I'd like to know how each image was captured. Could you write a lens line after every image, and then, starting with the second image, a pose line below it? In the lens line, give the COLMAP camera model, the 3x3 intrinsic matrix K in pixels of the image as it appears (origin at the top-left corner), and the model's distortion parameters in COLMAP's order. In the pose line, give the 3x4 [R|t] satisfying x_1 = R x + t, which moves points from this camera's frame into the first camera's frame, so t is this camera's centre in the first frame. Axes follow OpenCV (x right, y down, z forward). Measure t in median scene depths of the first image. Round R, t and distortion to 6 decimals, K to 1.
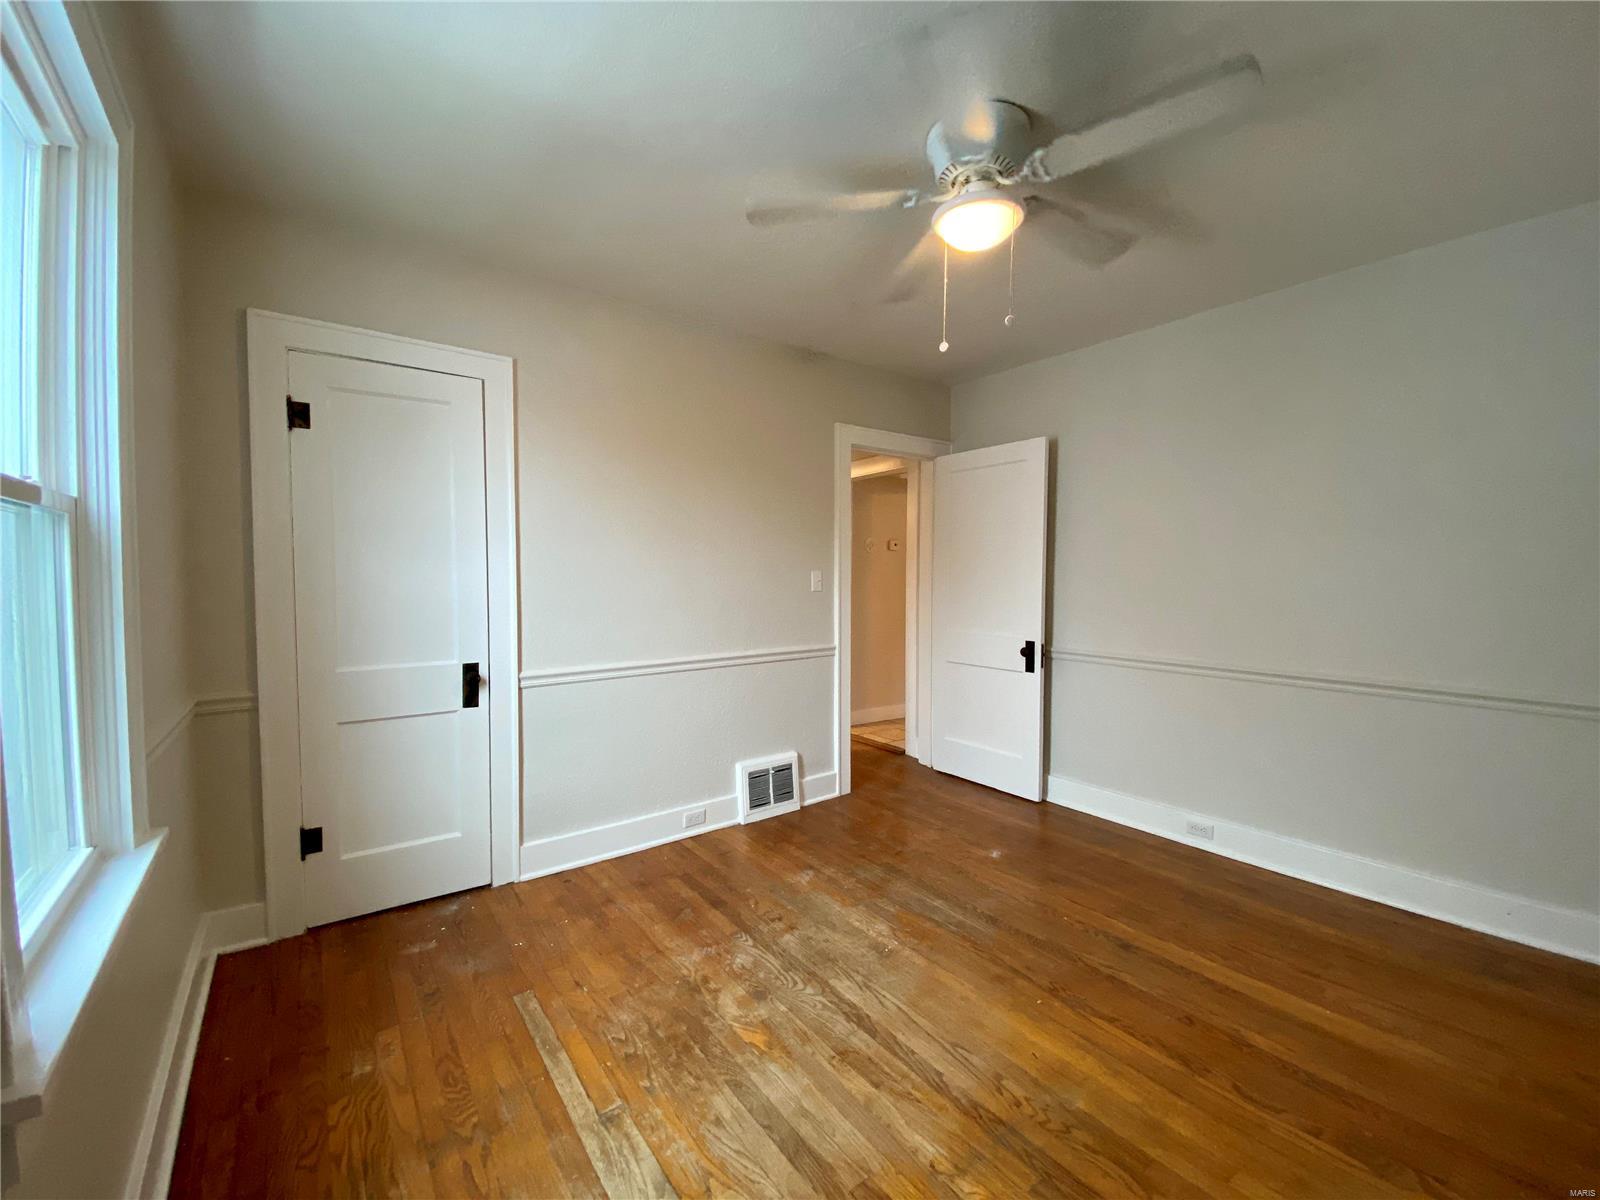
lens RADIAL K [[644.8, 0, 790.4], [0, 644.8, 595.0], [0, 0, 1]] dist [0.012442, -0.014629]
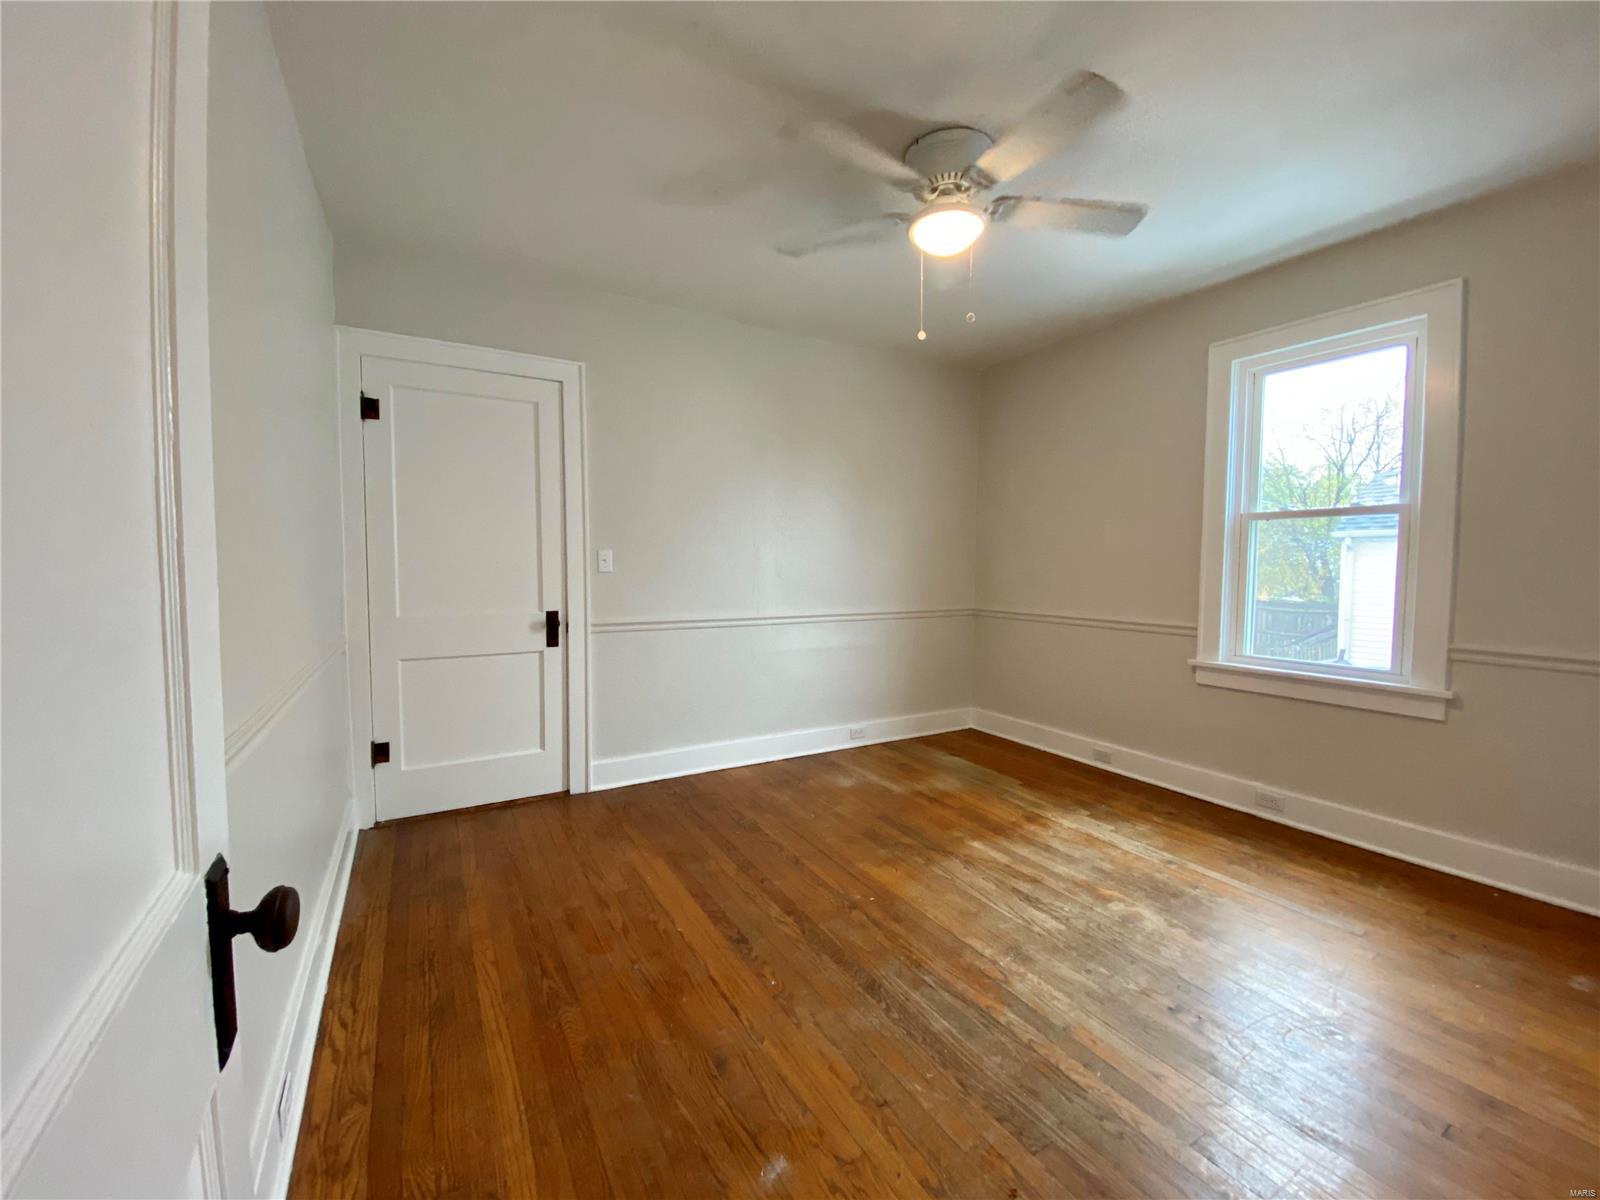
lens RADIAL K [[644.8, 0, 805.5], [0, 644.8, 595.7], [0, 0, 1]] dist [0.012442, -0.014629]
pose [[-0.995401, -0.012393, 0.094986, 0.371649], [-0.004263, 0.996345, 0.085317, -0.014176], [-0.095696, 0.084520, -0.991816, 1.965717]]
